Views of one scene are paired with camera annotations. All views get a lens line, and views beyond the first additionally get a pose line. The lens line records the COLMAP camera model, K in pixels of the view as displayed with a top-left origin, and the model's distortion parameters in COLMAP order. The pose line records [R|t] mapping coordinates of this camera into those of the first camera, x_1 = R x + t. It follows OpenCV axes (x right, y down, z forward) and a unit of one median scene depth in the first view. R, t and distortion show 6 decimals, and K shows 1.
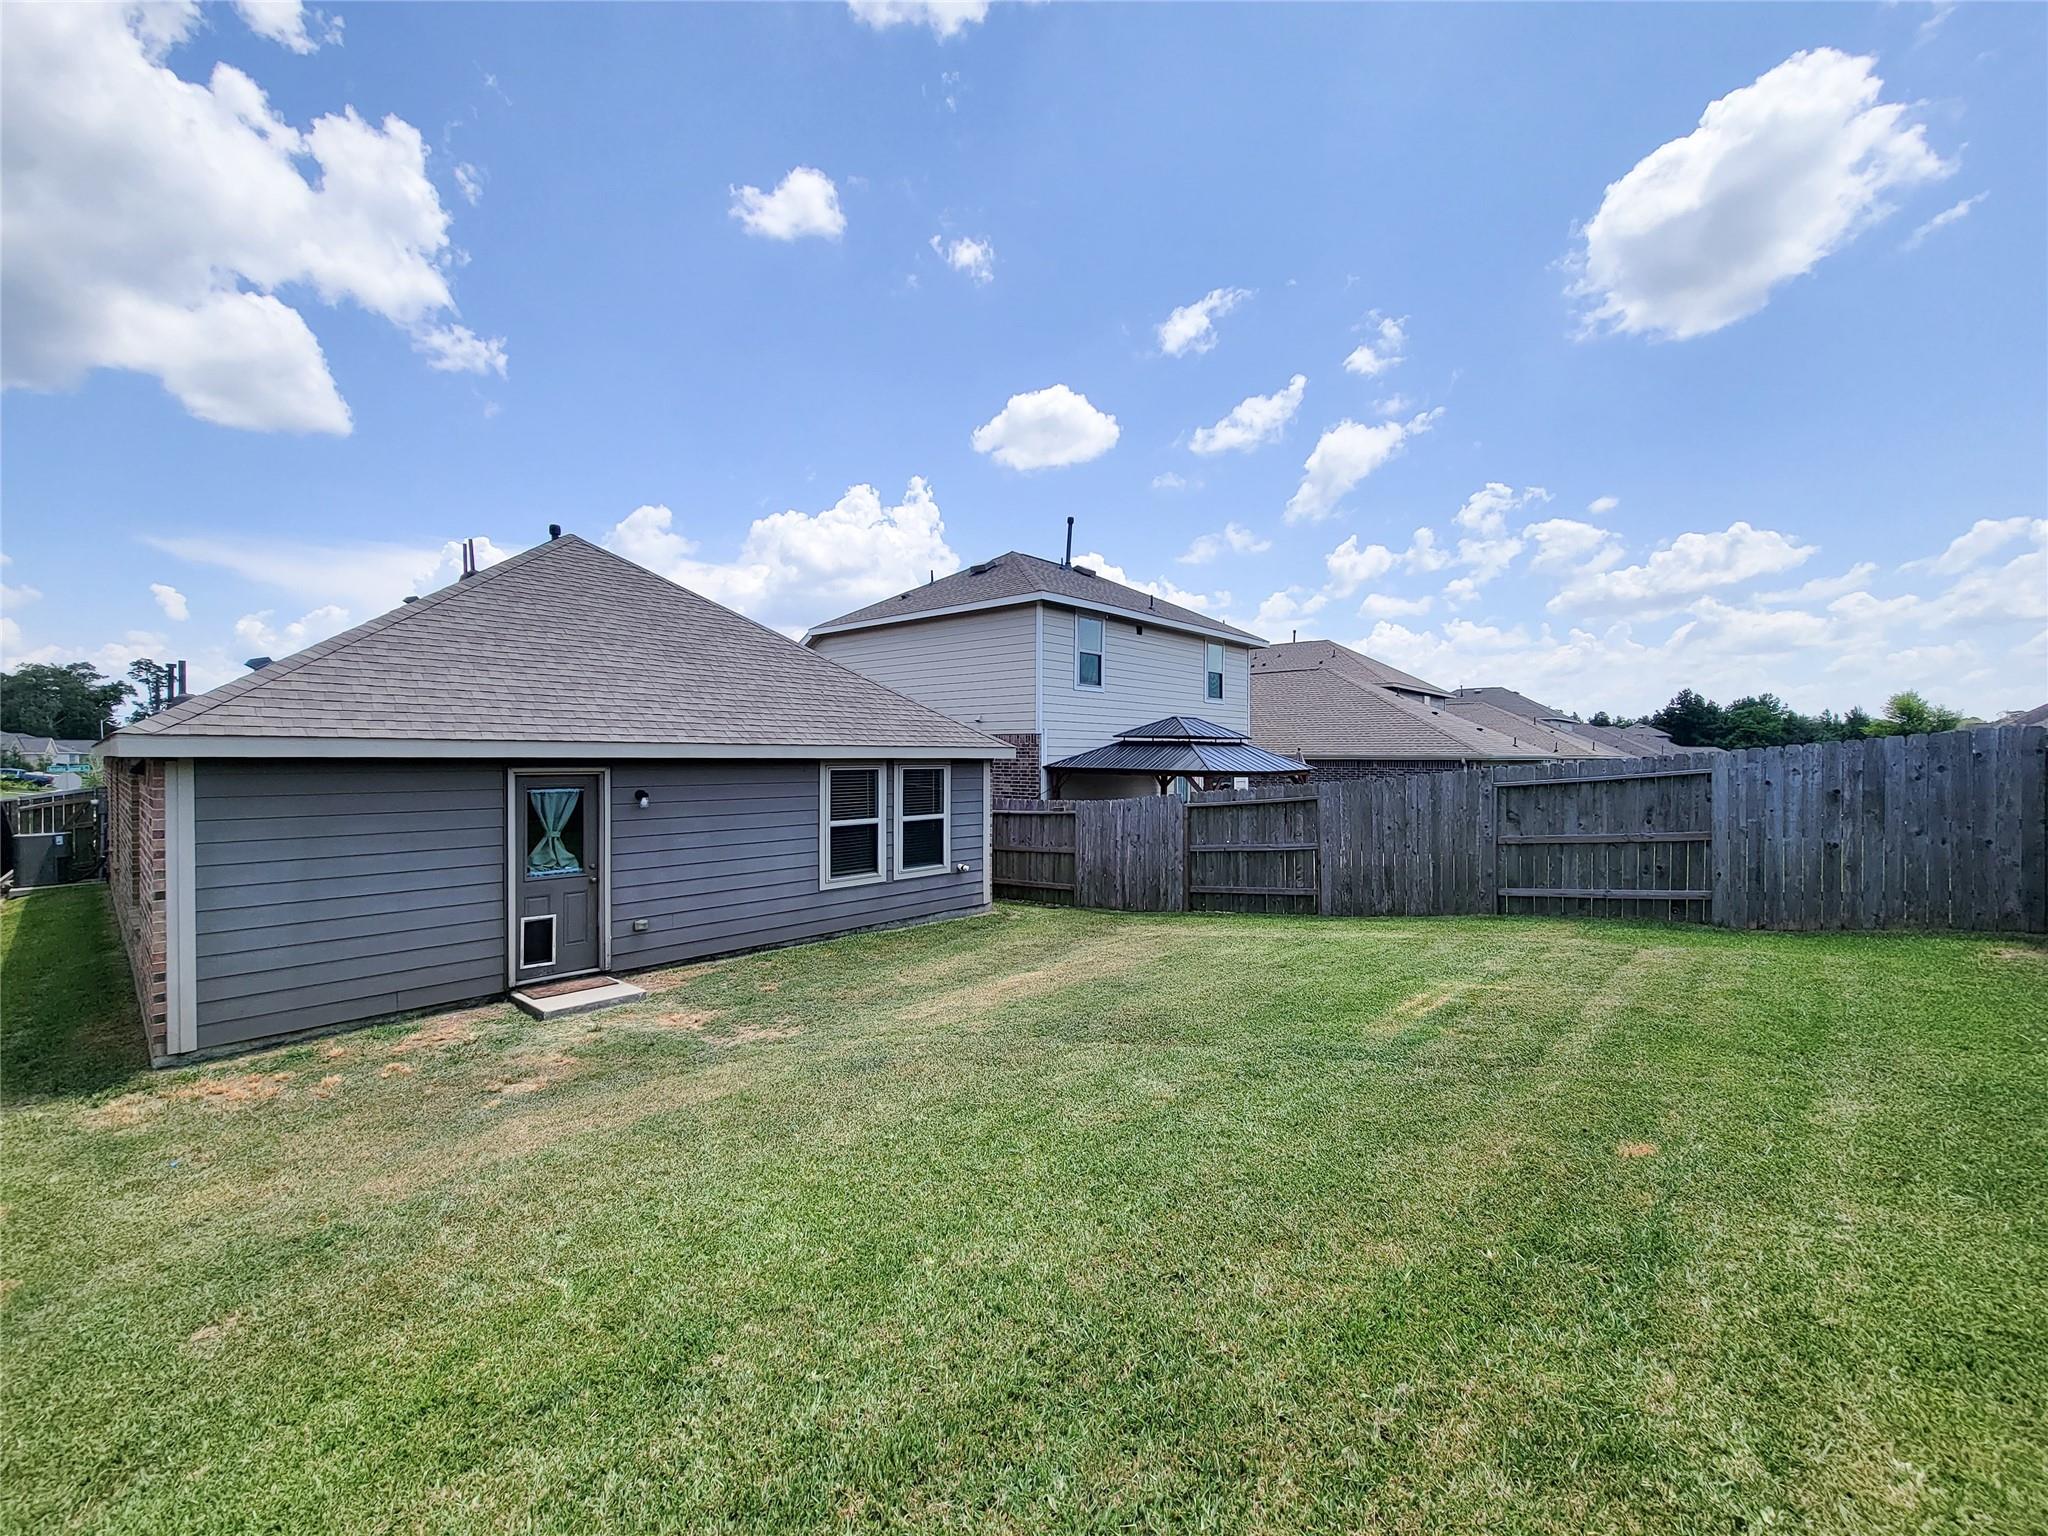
lens RADIAL K [[838.6, 0, 1007.5], [0, 838.6, 768.2], [0, 0, 1]] dist [-0.000735, -0.000622]
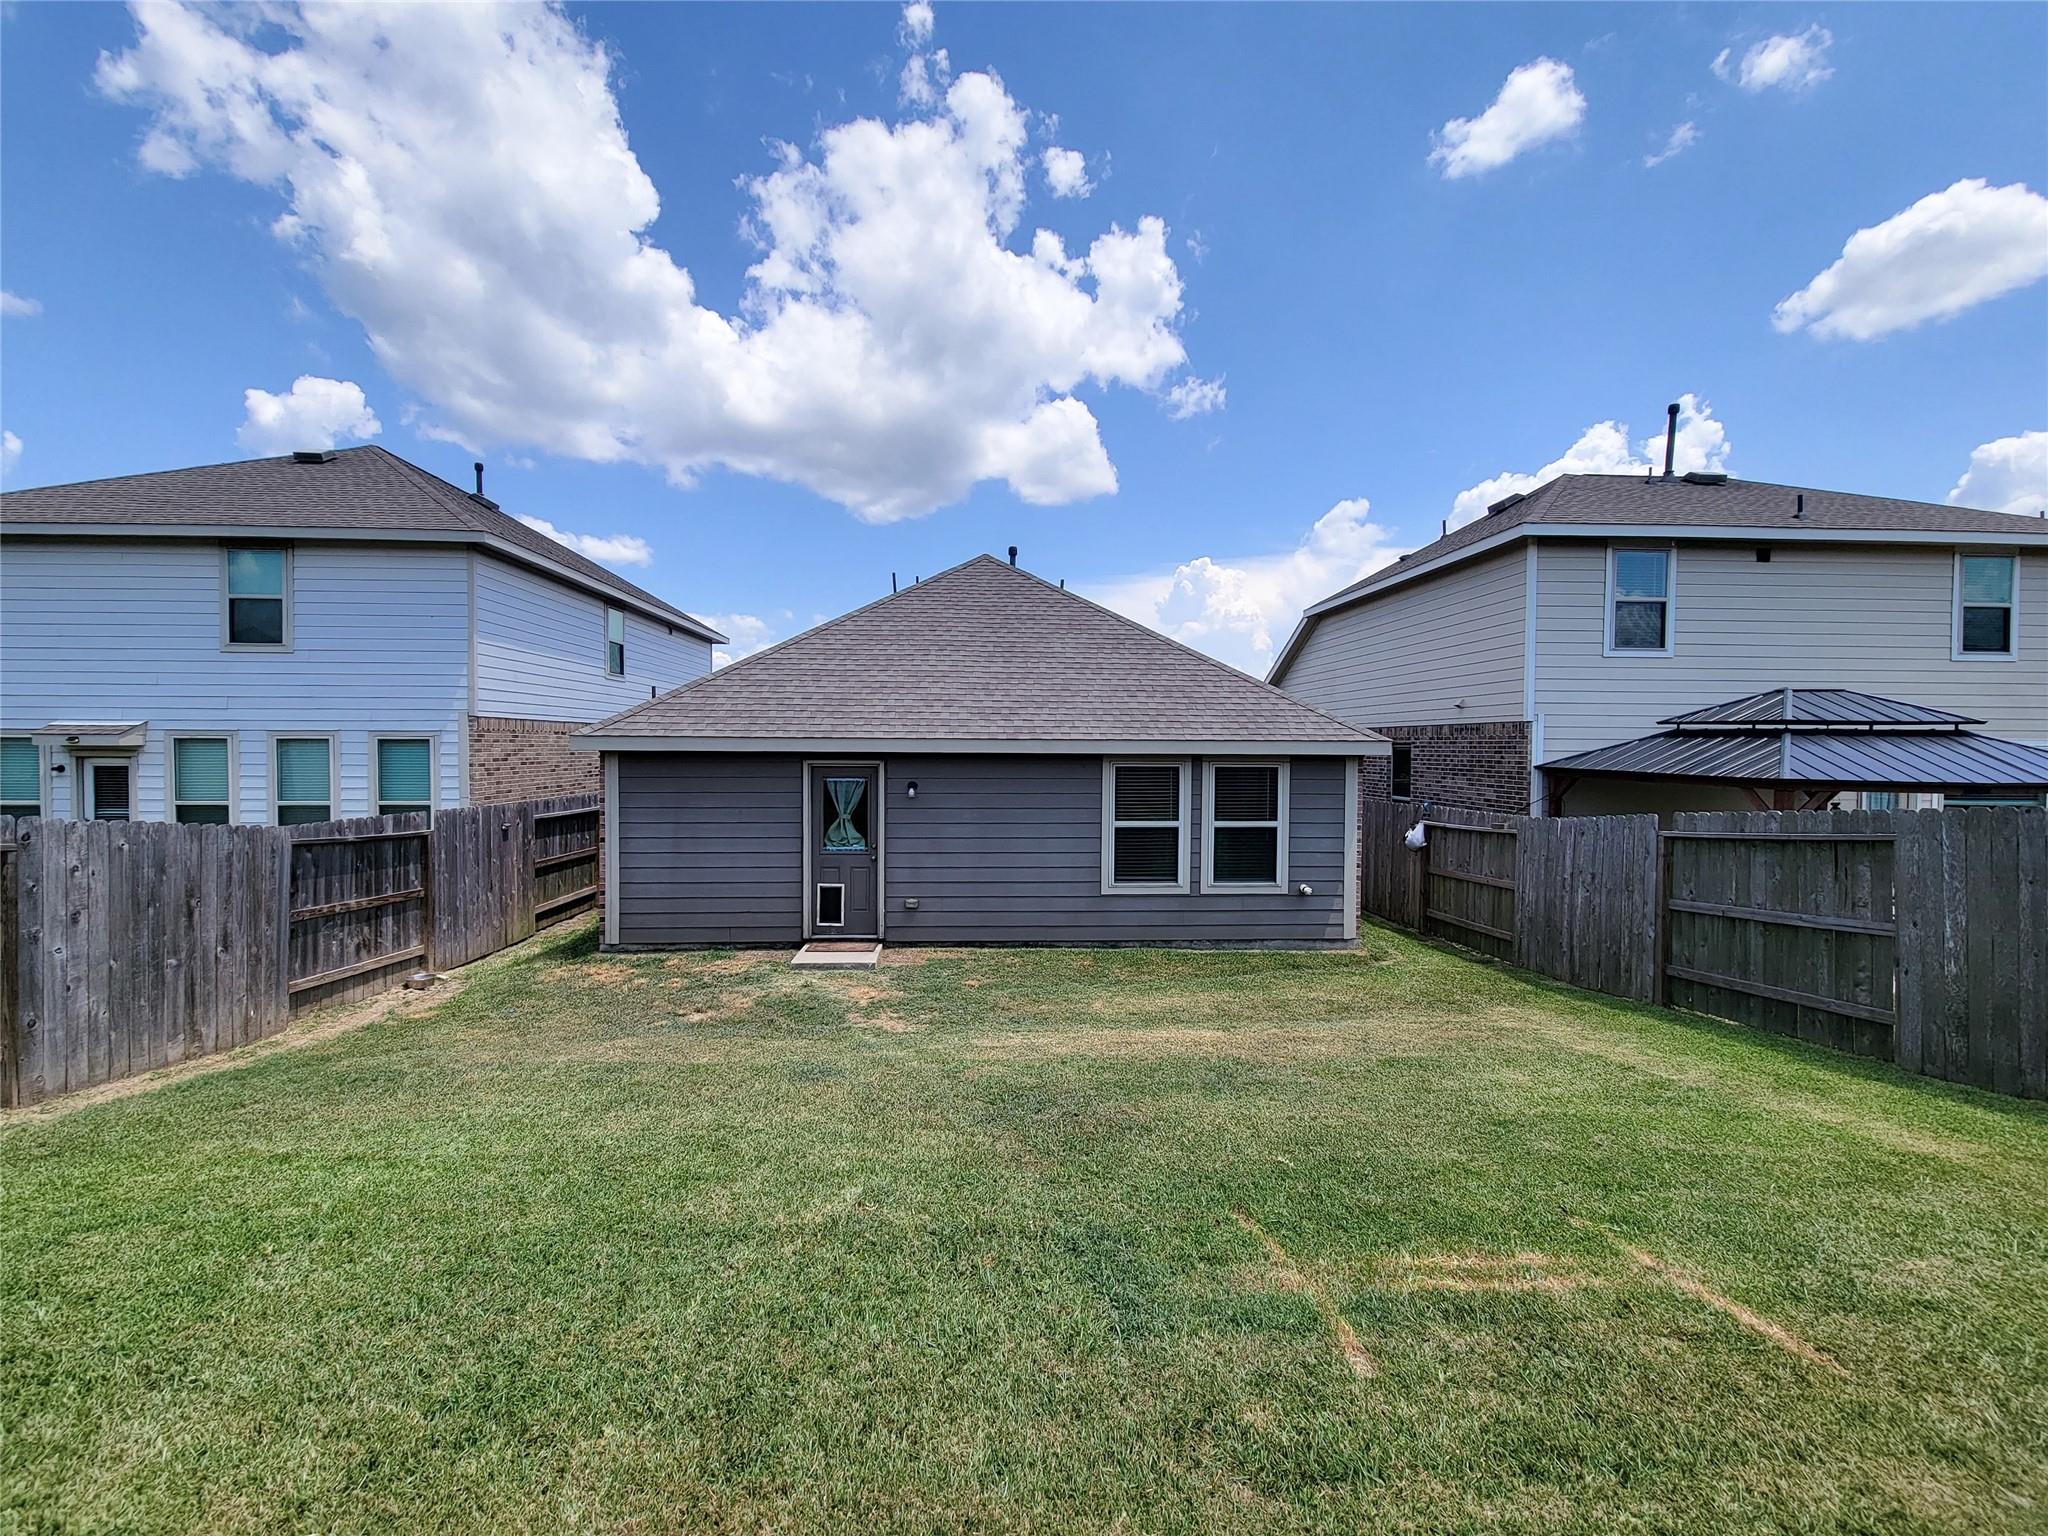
lens RADIAL K [[829.9, 0, 995.5], [0, 829.9, 780.1], [0, 0, 1]] dist [-0.000823, -0.000514]
pose [[0.710124, 0.030407, -0.703420, 0.323881], [-0.013820, 0.999477, 0.029252, -0.007381], [0.703941, -0.011051, 0.710172, 0.240514]]
